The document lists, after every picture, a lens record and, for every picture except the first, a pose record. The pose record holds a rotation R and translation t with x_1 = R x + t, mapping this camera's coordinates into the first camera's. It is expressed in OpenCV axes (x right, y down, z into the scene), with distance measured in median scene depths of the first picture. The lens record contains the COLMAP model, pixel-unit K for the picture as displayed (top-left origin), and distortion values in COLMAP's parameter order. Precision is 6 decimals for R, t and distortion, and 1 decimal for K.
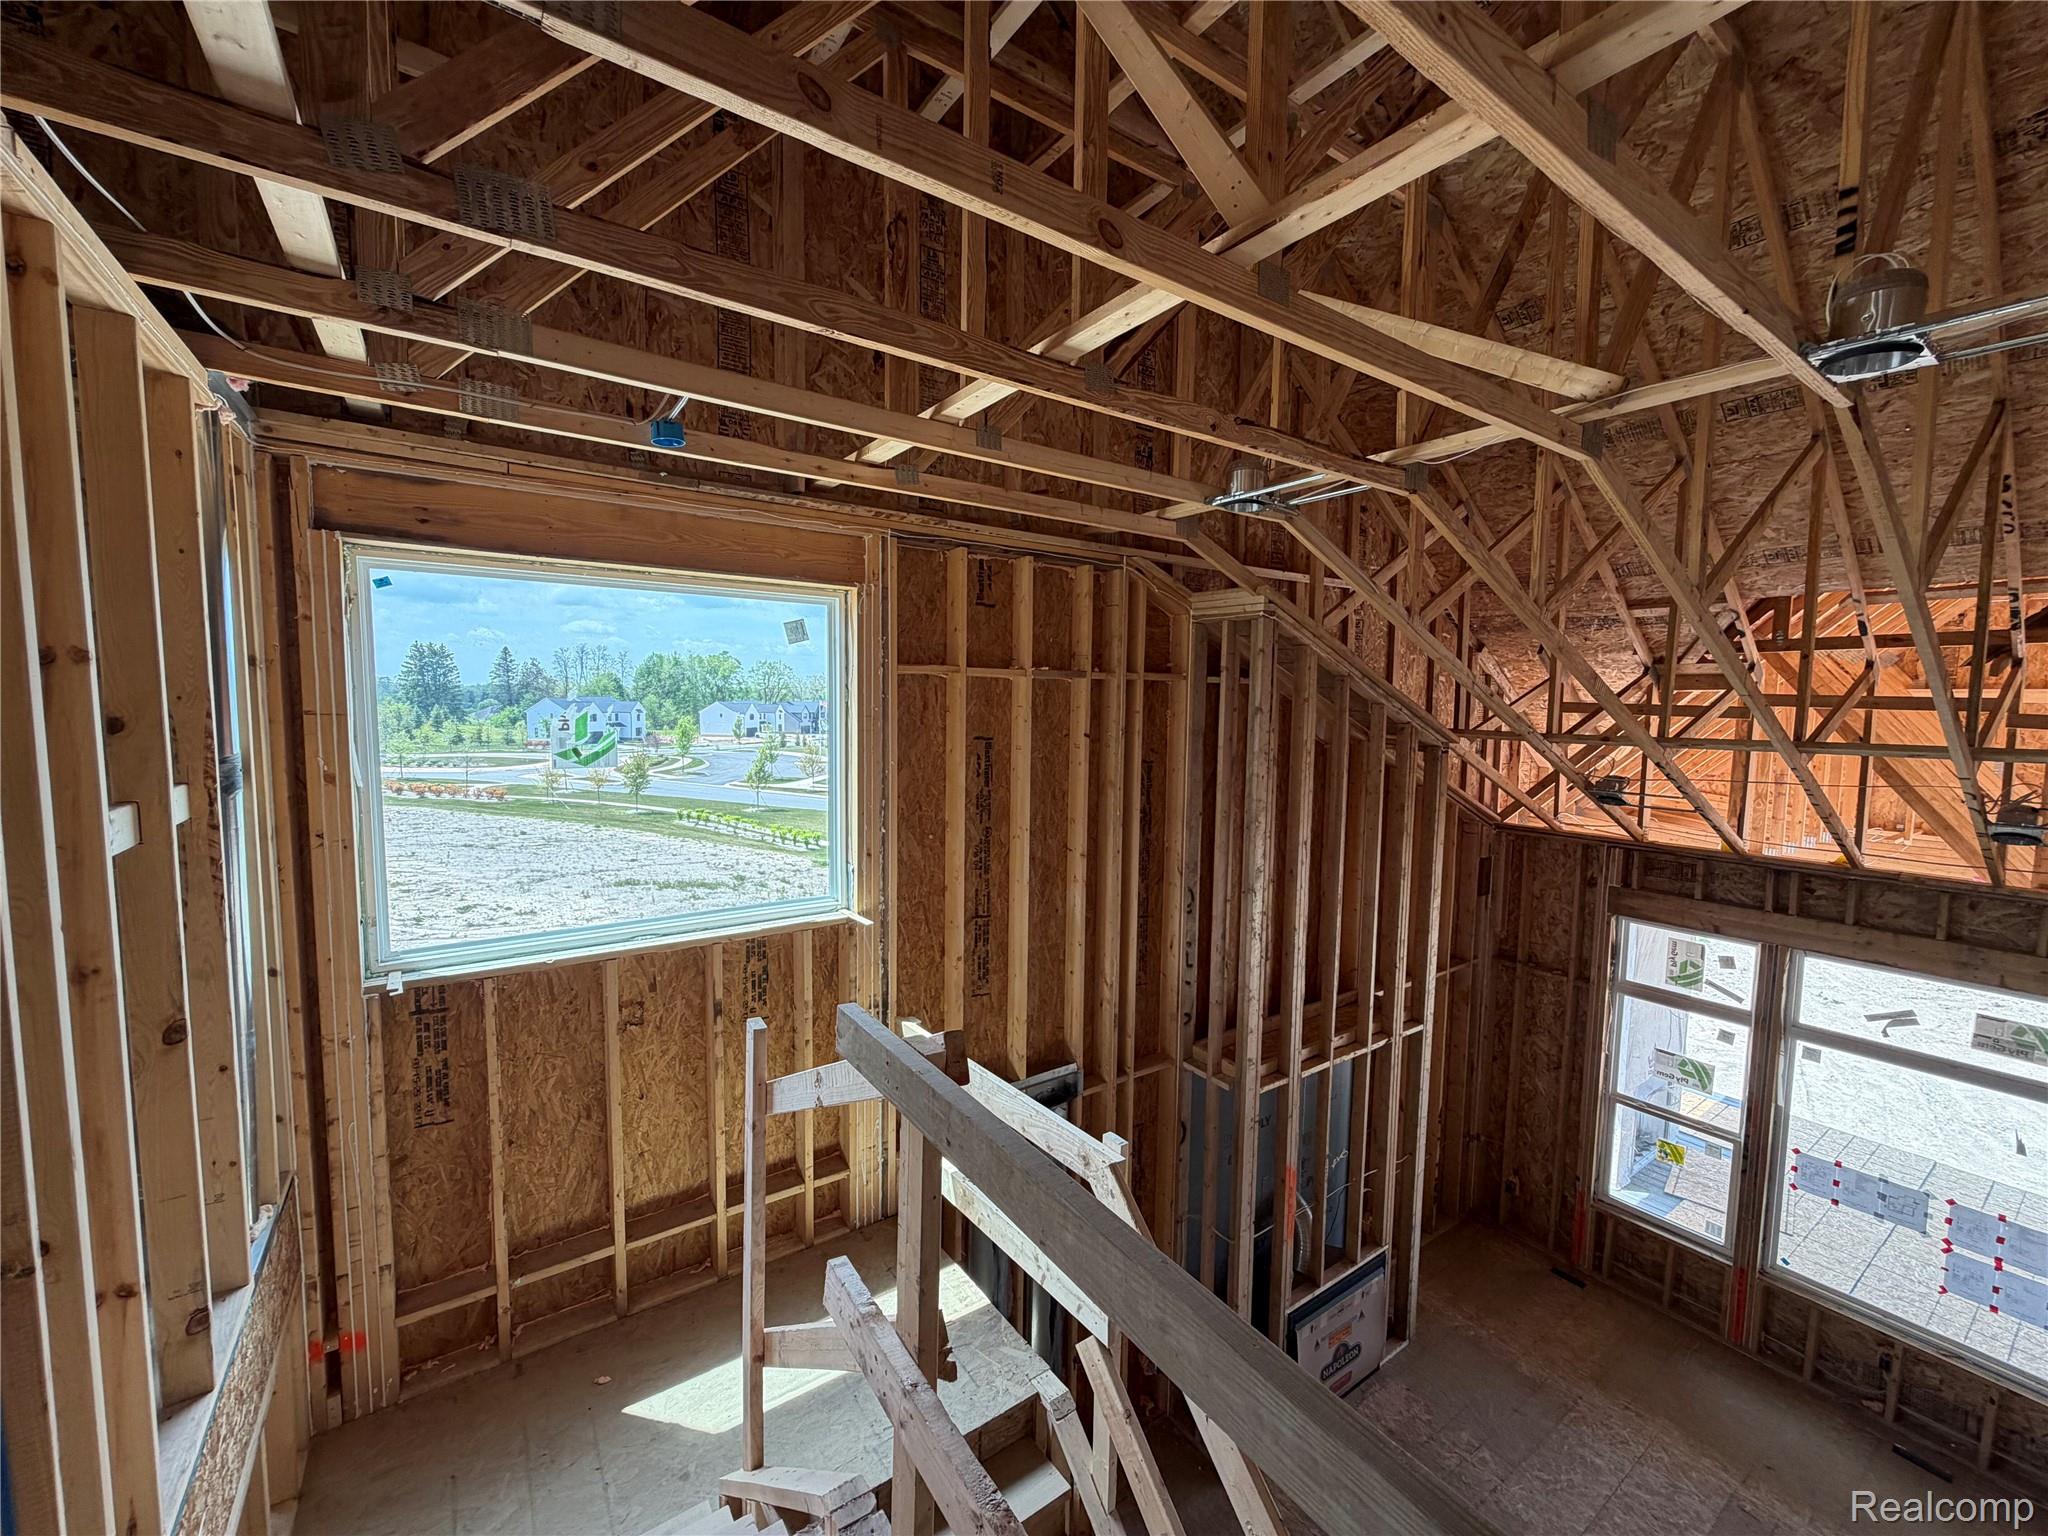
lens RADIAL K [[810.1, 0, 1024.3], [0, 810.1, 770.7], [0, 0, 1]] dist [-0.001211, 0.000172]
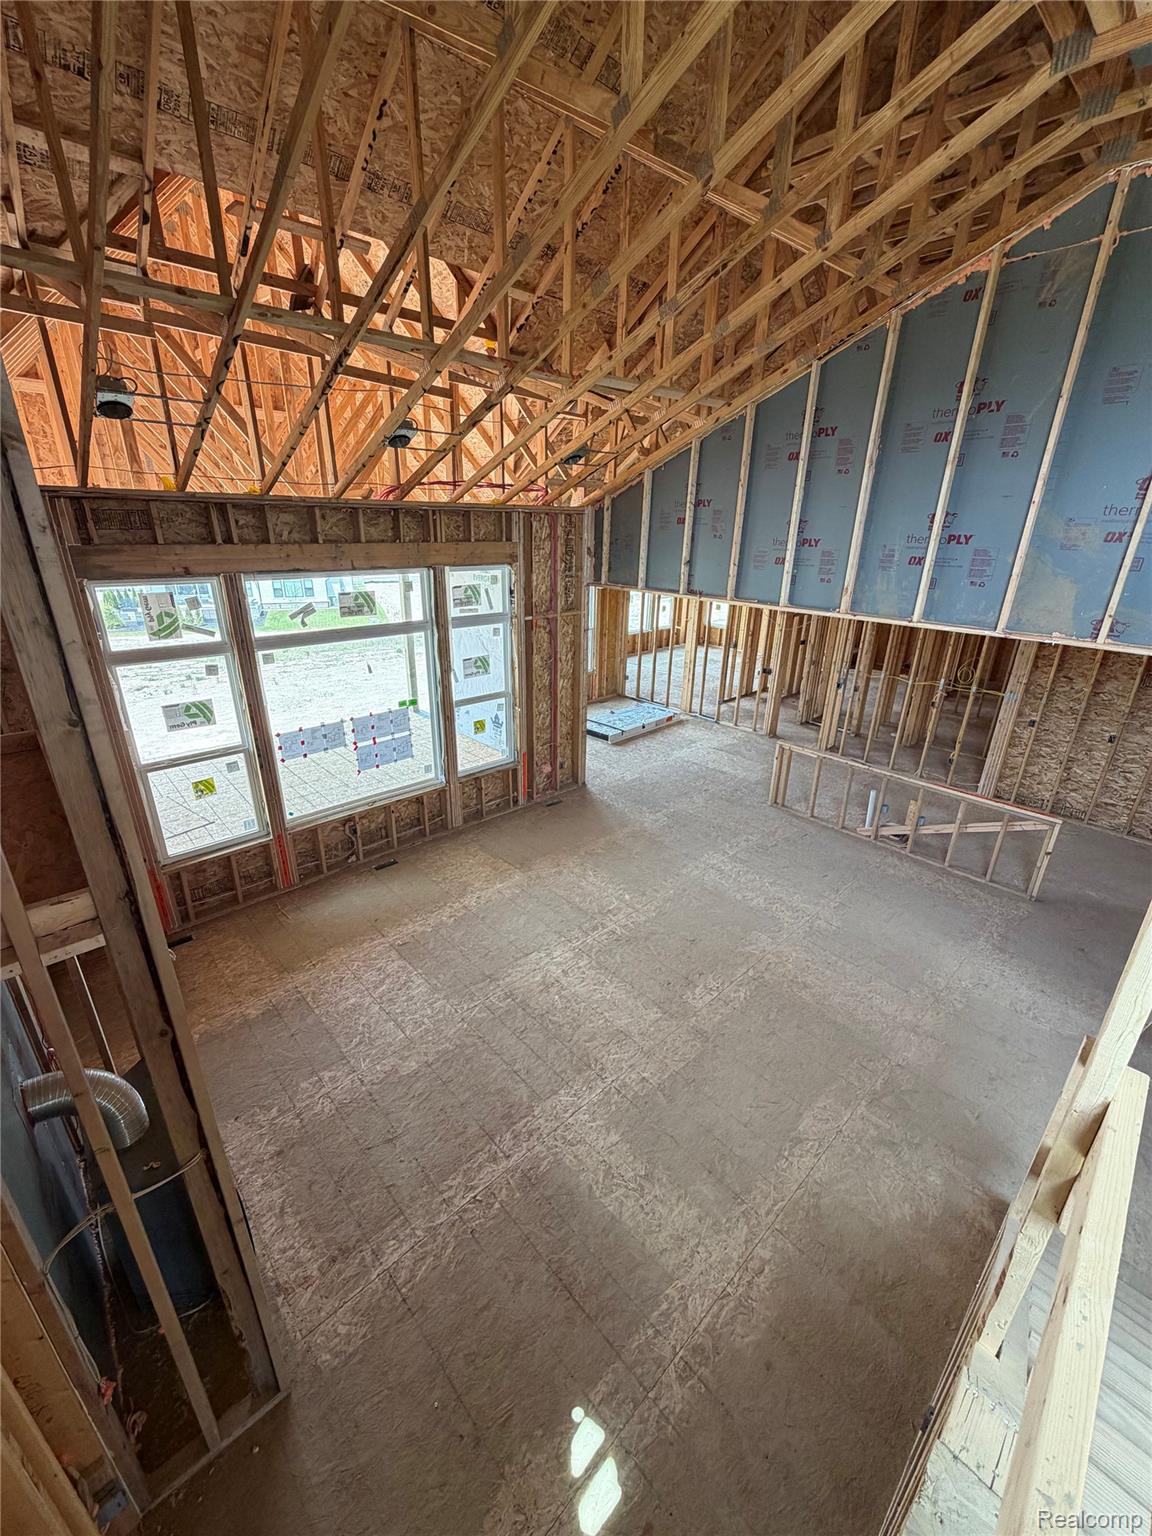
lens RADIAL K [[607.6, 0, 574.4], [0, 607.6, 763.0], [0, 0, 1]] dist [-0.001211, 0.000172]
pose [[-0.145197, -0.380158, 0.913454, -0.047612], [0.061479, 0.917987, 0.391816, 0.152224], [-0.987491, 0.113049, -0.109918, 0.637707]]
